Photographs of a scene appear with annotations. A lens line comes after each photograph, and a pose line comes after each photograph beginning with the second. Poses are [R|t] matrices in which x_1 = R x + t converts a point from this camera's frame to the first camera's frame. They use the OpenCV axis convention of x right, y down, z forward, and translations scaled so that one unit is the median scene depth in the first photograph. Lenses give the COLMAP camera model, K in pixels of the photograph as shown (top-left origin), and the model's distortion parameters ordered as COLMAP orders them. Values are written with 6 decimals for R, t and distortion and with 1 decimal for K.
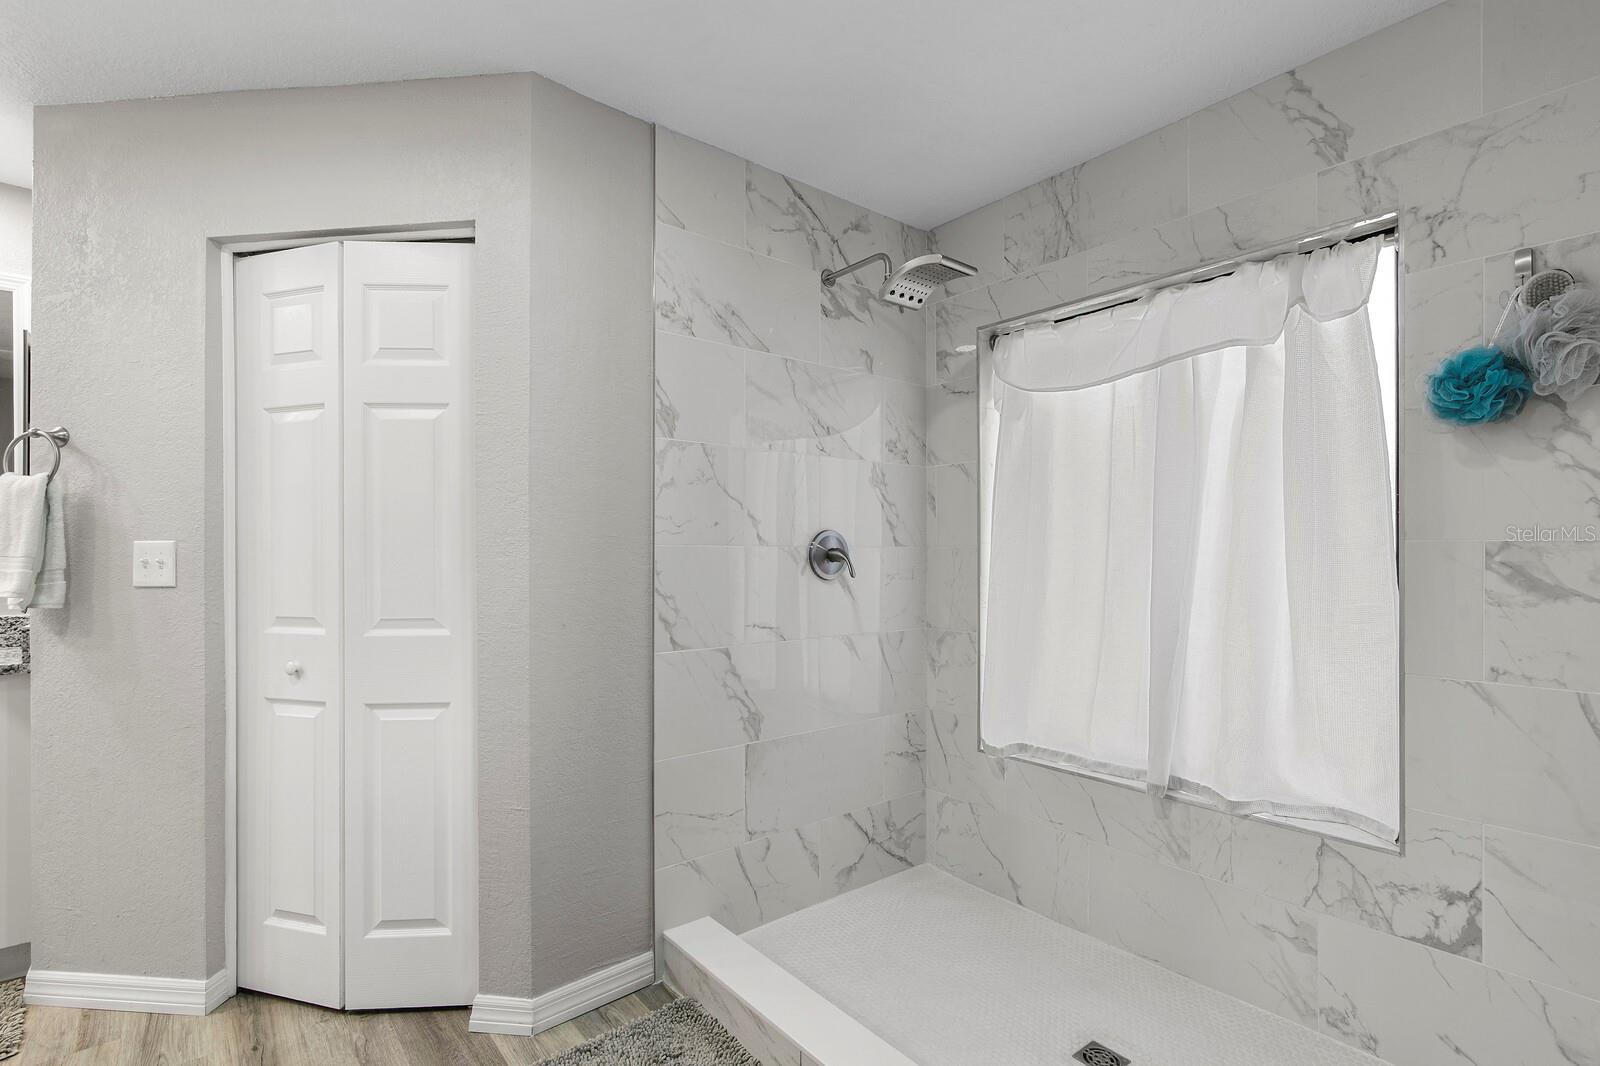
lens RADIAL K [[732.6, 0, 791.2], [0, 732.6, 539.9], [0, 0, 1]] dist [0.001741, 0.000198]
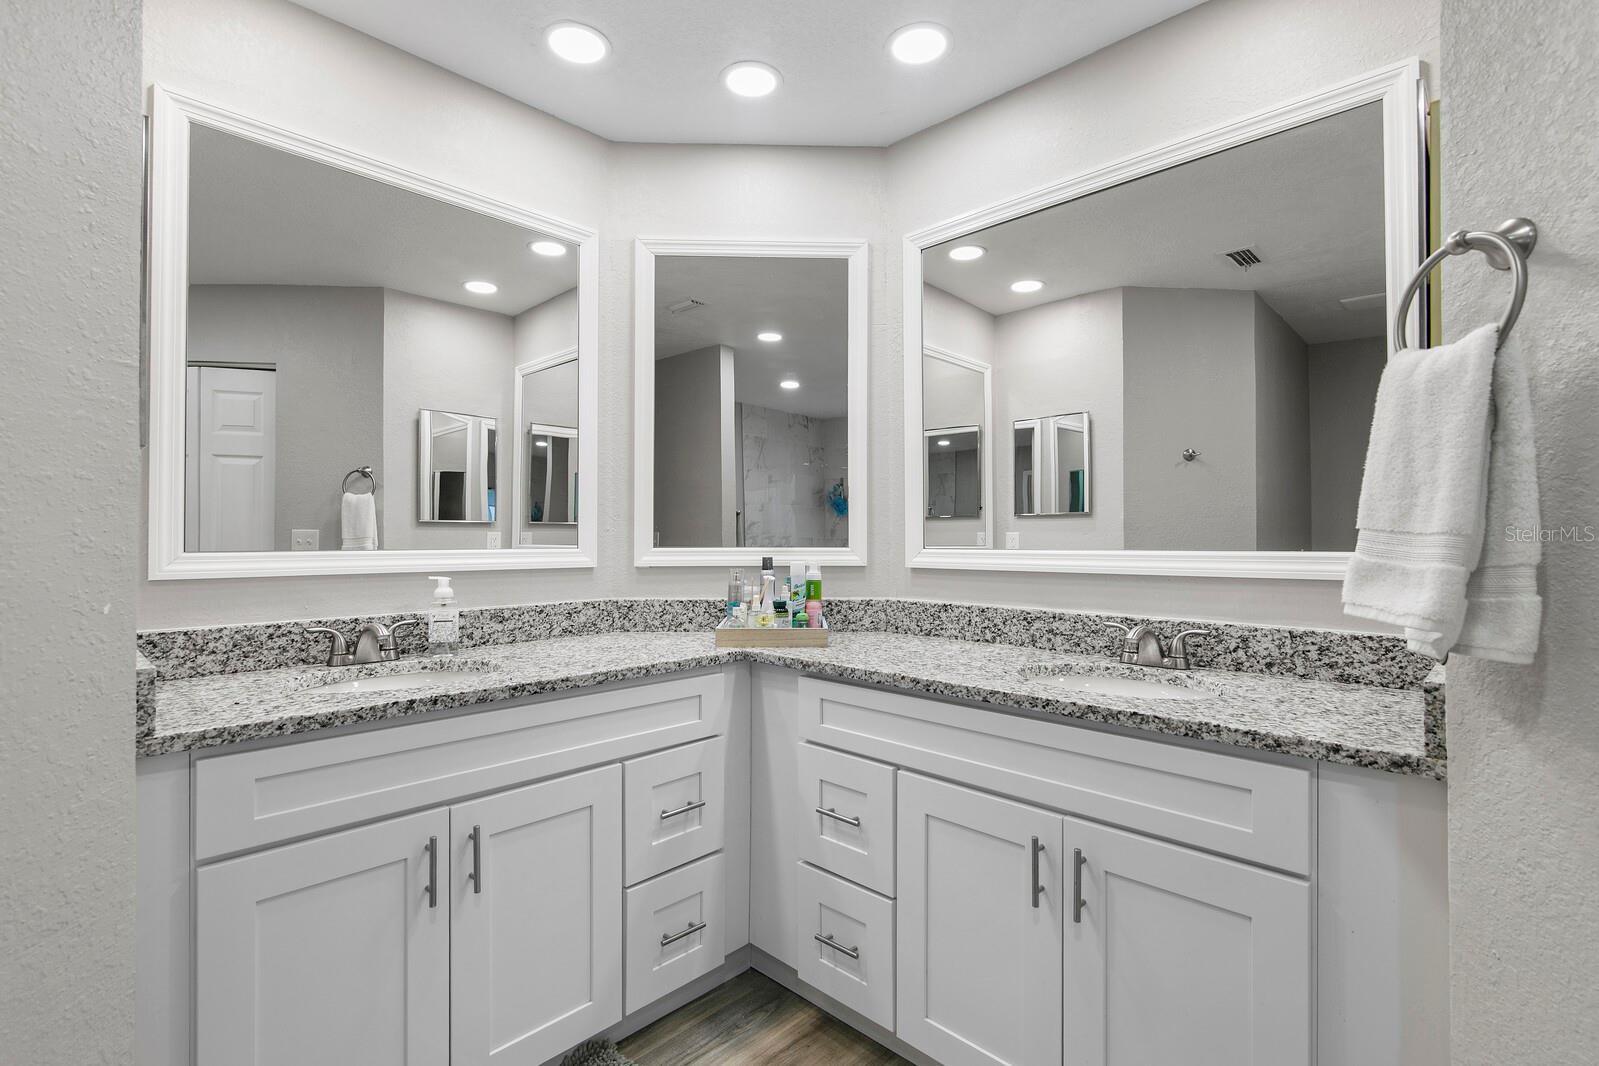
lens RADIAL K [[736.0, 0, 796.4], [0, 736.0, 537.9], [0, 0, 1]] dist [-0.001281, -0.001008]
pose [[0.115133, 0.004572, -0.993340, -0.650382], [0.015040, 0.999867, 0.006346, 0.016931], [0.993236, -0.015671, 0.115049, 0.566084]]
